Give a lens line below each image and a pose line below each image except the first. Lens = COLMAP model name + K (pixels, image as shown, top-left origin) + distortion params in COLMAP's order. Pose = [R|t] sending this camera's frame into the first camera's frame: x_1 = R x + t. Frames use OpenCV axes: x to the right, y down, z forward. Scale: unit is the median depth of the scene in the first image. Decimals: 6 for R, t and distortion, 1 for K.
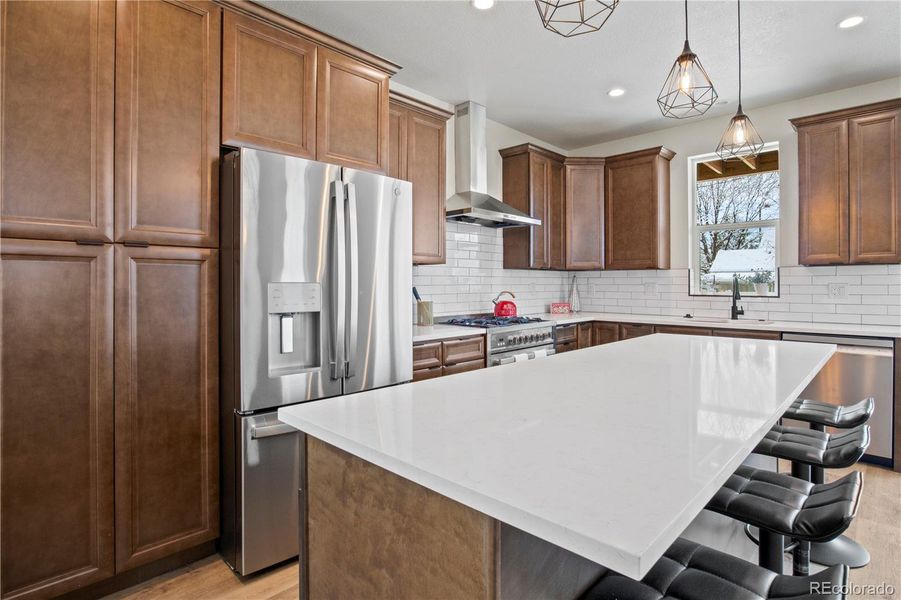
lens RADIAL K [[460.1, 0, 451.5], [0, 460.1, 294.5], [0, 0, 1]] dist [-0.023060, 0.001071]
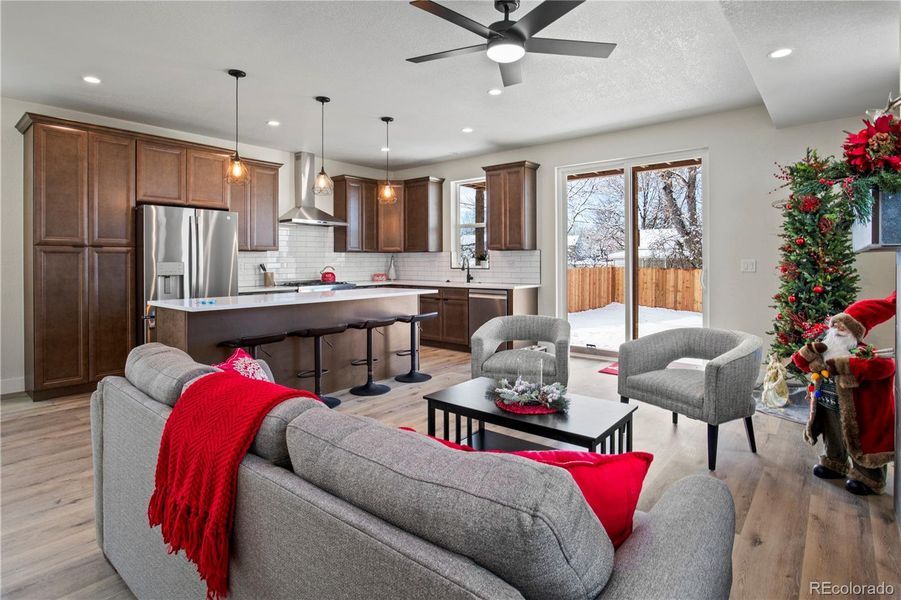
lens RADIAL K [[458.6, 0, 450.3], [0, 458.6, 270.7], [0, 0, 1]] dist [-0.025936, 0.000754]
pose [[0.997399, -0.005451, 0.071876, 0.520867], [0.005562, 0.999984, -0.001355, 0.016582], [-0.071868, 0.001751, 0.997413, -0.793262]]
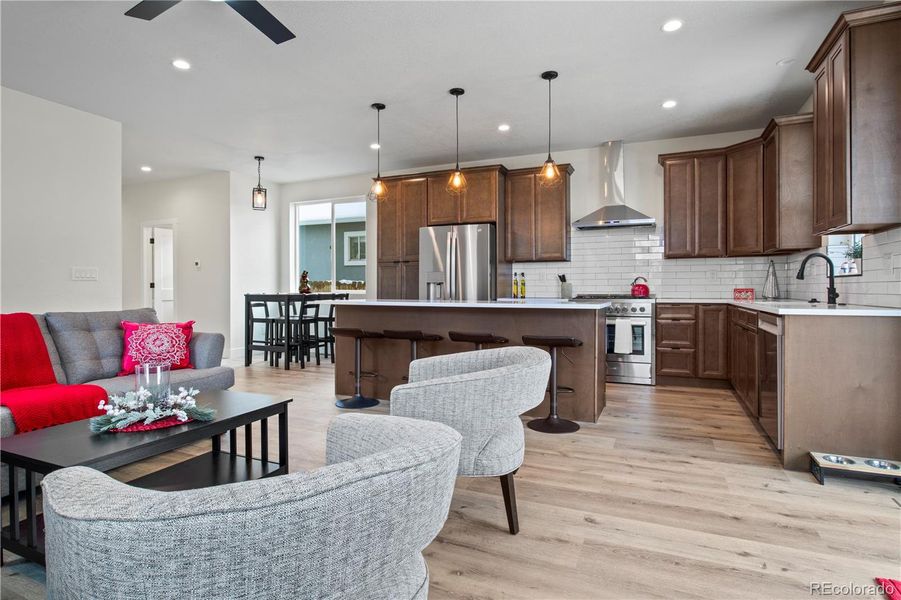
lens RADIAL K [[477.8, 0, 452.6], [0, 477.8, 287.0], [0, 0, 1]] dist [-0.028435, 0.000691]
pose [[0.349157, -0.003043, -0.937059, 1.415107], [-0.017074, 0.999808, -0.009609, 0.052139], [0.936909, 0.019355, 0.349038, 0.052605]]
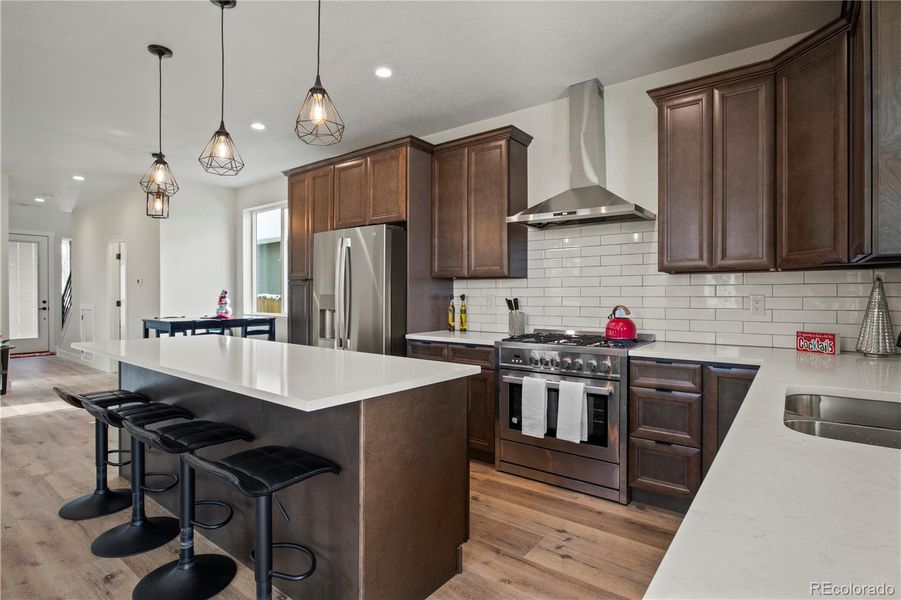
lens RADIAL K [[460.1, 0, 451.5], [0, 460.1, 294.5], [0, 0, 1]] dist [-0.023060, 0.001071]
pose [[0.115960, -0.001930, -0.993252, 0.997149], [-0.020946, 0.999771, -0.004388, -0.018280], [0.993033, 0.021313, 0.115893, 0.763687]]
